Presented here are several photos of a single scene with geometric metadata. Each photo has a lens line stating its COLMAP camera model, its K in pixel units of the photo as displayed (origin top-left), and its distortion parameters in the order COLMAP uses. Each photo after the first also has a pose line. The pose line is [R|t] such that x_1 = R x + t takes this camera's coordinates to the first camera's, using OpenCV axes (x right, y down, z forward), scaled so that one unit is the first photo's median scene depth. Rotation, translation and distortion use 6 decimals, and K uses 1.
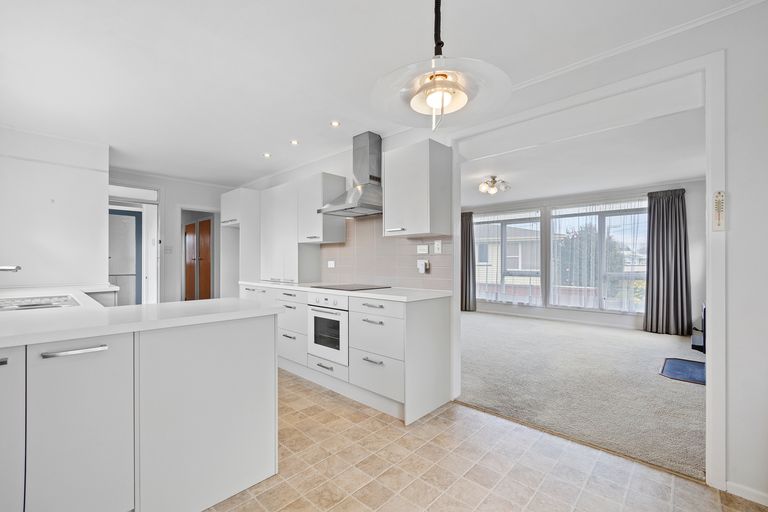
lens RADIAL K [[328.9, 0, 387.5], [0, 328.9, 260.7], [0, 0, 1]] dist [-0.002148, -0.000421]
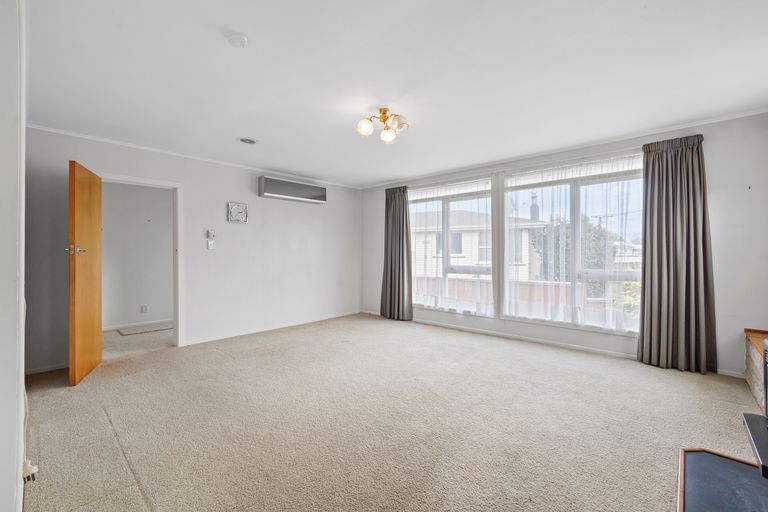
lens RADIAL K [[328.9, 0, 387.5], [0, 328.9, 250.3], [0, 0, 1]] dist [-0.002148, -0.000421]
pose [[0.999936, -0.002317, 0.011061, 0.279925], [0.002385, 0.999978, -0.006129, 0.000268], [-0.011047, 0.006155, 0.999920, 0.356988]]
